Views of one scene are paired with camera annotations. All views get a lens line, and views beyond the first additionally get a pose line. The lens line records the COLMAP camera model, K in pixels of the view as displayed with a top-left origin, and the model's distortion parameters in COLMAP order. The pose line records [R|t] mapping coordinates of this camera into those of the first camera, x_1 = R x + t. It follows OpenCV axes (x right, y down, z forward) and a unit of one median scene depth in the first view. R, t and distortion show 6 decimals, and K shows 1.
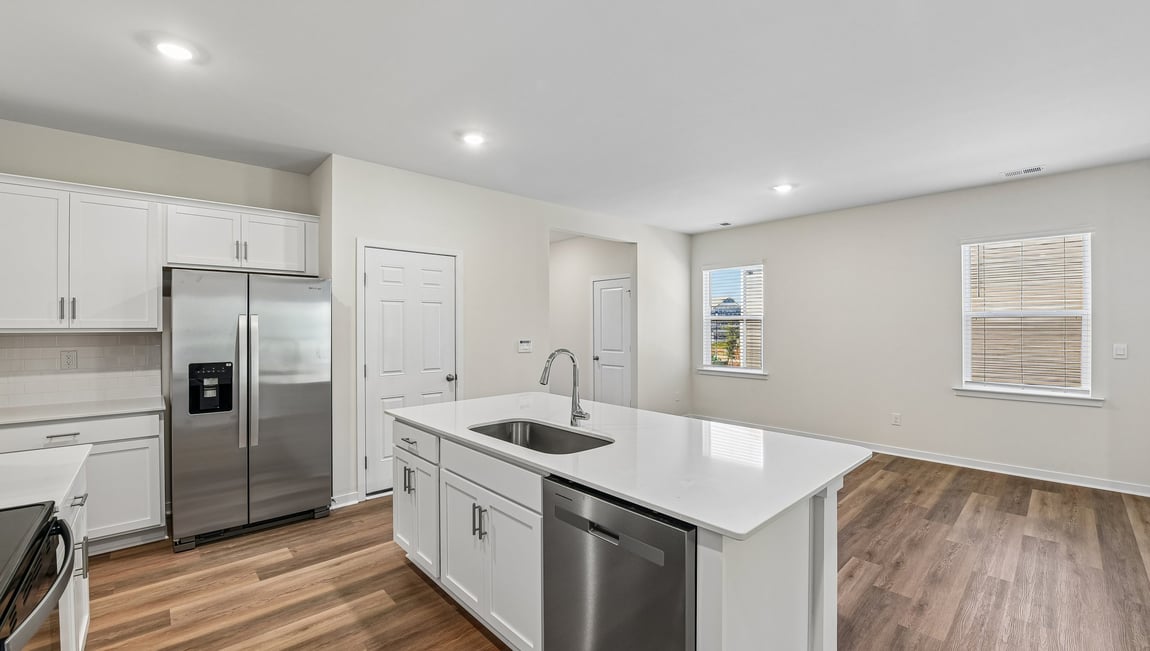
lens RADIAL K [[465.8, 0, 572.9], [0, 465.8, 324.3], [0, 0, 1]] dist [-0.016284, -0.001106]
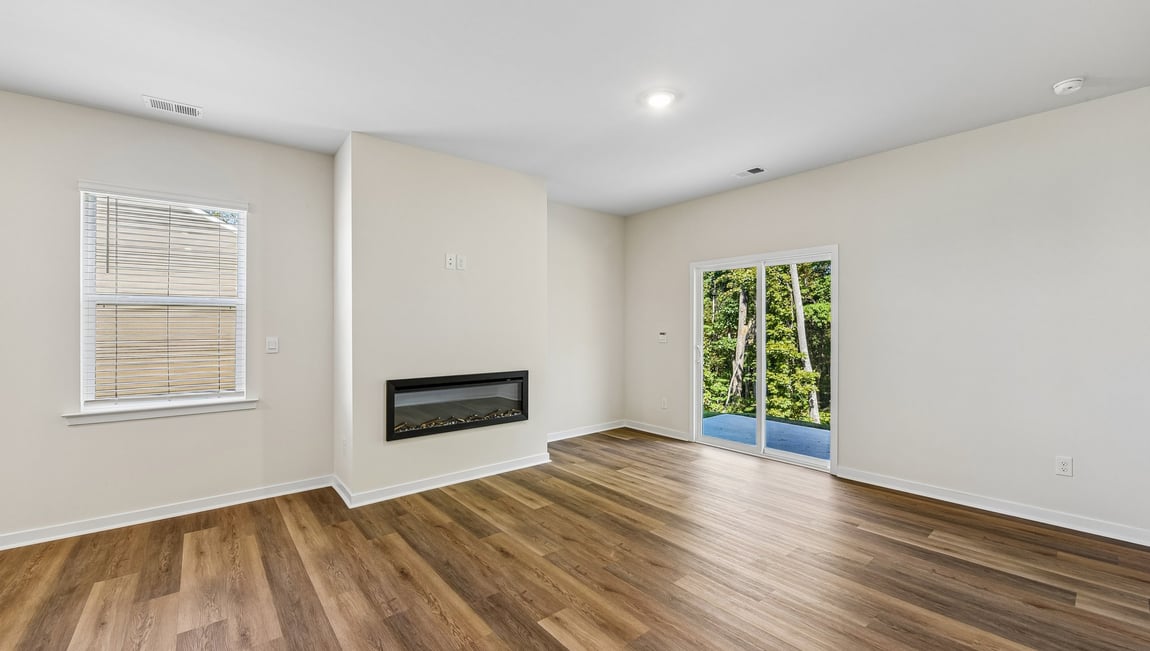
lens RADIAL K [[459.4, 0, 574.3], [0, 459.4, 324.1], [0, 0, 1]] dist [-0.013715, -0.001154]
pose [[0.059059, 0.008320, 0.998220, 0.294707], [0.000708, 0.999965, -0.008377, 0.023520], [-0.998254, 0.001202, 0.059051, 0.310815]]
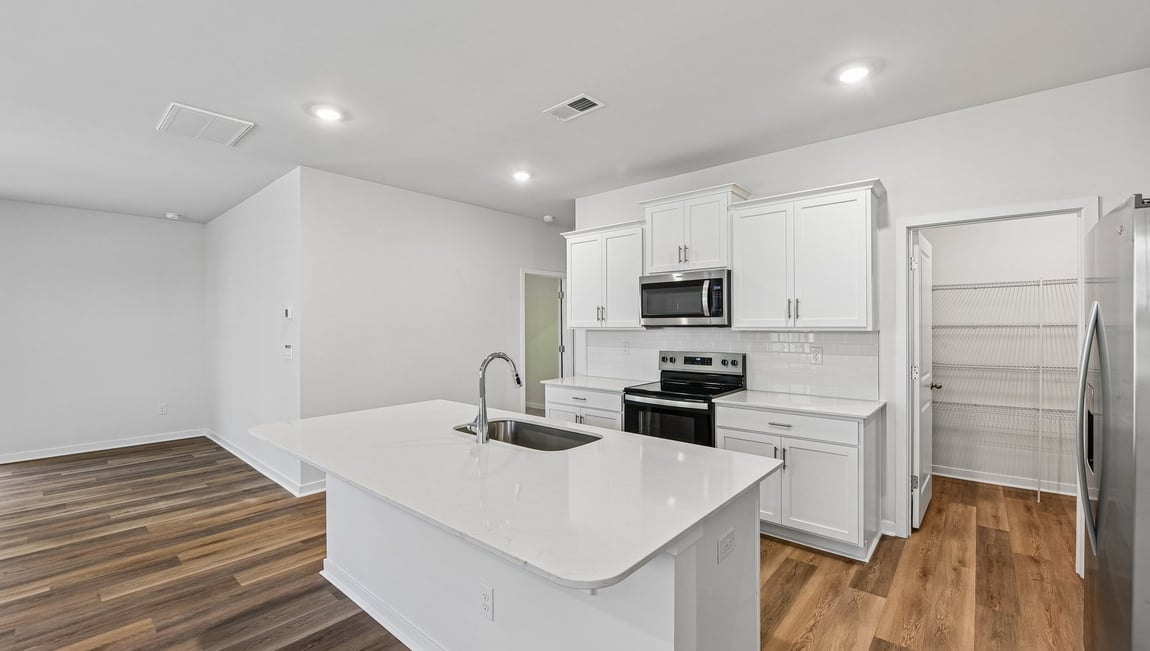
lens RADIAL K [[476.2, 0, 572.8], [0, 476.2, 325.3], [0, 0, 1]] dist [-0.017506, -0.000307]
pose [[-0.994642, 0.005223, -0.103246, -0.038558], [0.005472, 0.999983, -0.002131, 0.001324], [0.103233, -0.002684, -0.994654, 1.126910]]
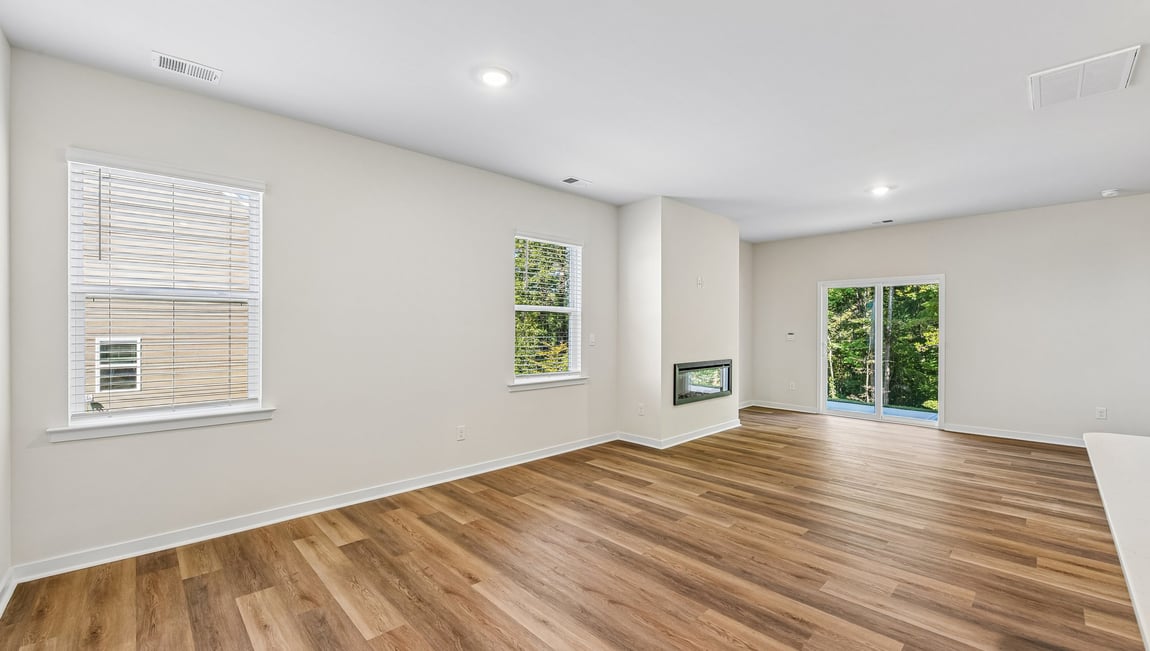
lens RADIAL K [[465.8, 0, 574.4], [0, 465.8, 321.3], [0, 0, 1]] dist [-0.016284, -0.001106]
pose [[-0.012690, 0.016075, 0.999790, -0.153619], [-0.006499, 0.999848, -0.016158, 0.027317], [-0.999898, -0.006703, -0.012583, 1.019258]]
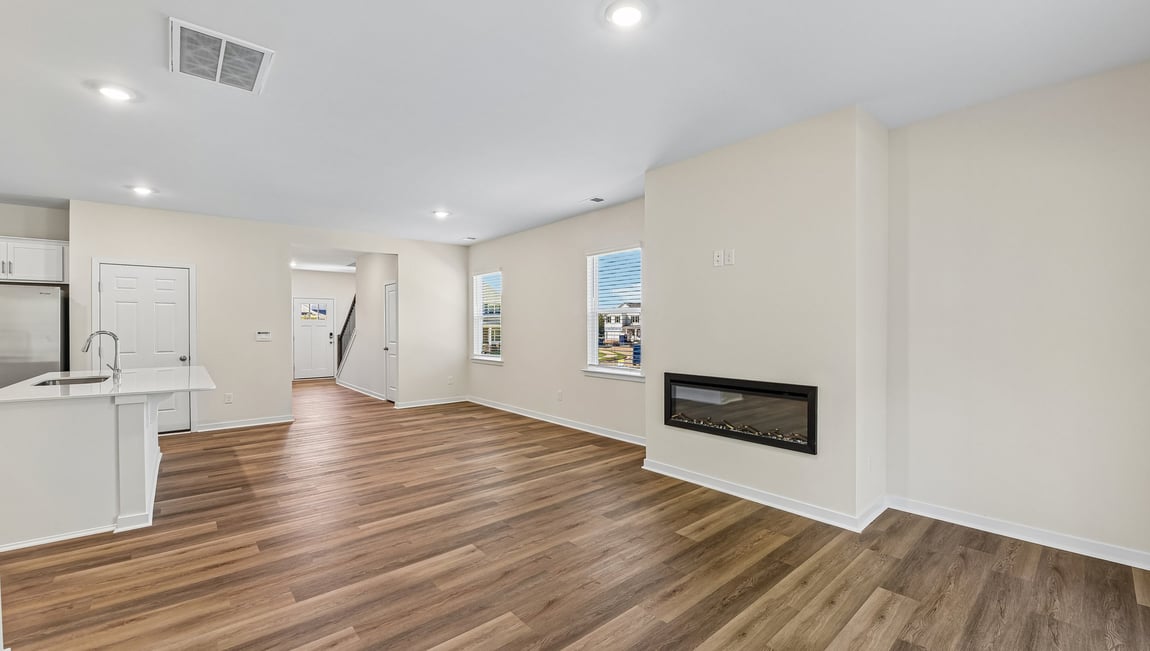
lens RADIAL K [[459.4, 0, 575.2], [0, 459.4, 325.2], [0, 0, 1]] dist [-0.013715, -0.001154]
pose [[0.999466, 0.000370, -0.032685, 0.980579], [-0.000360, 1.000000, 0.000321, 0.017925], [0.032686, -0.000309, 0.999466, -0.306867]]
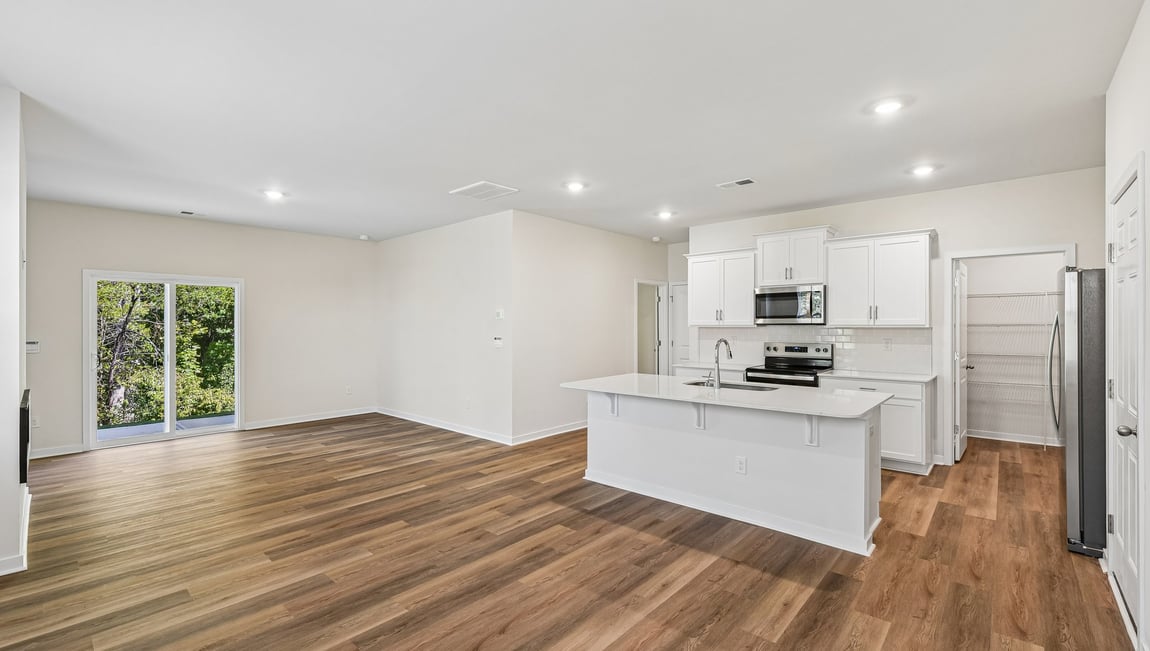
lens RADIAL K [[490.8, 0, 573.6], [0, 490.8, 325.8], [0, 0, 1]] dist [-0.008862, -0.002223]
pose [[-0.996046, 0.004171, -0.088741, 0.371542], [0.004195, 0.999991, -0.000079, 0.004046], [0.088740, -0.000451, -0.996055, 1.528352]]
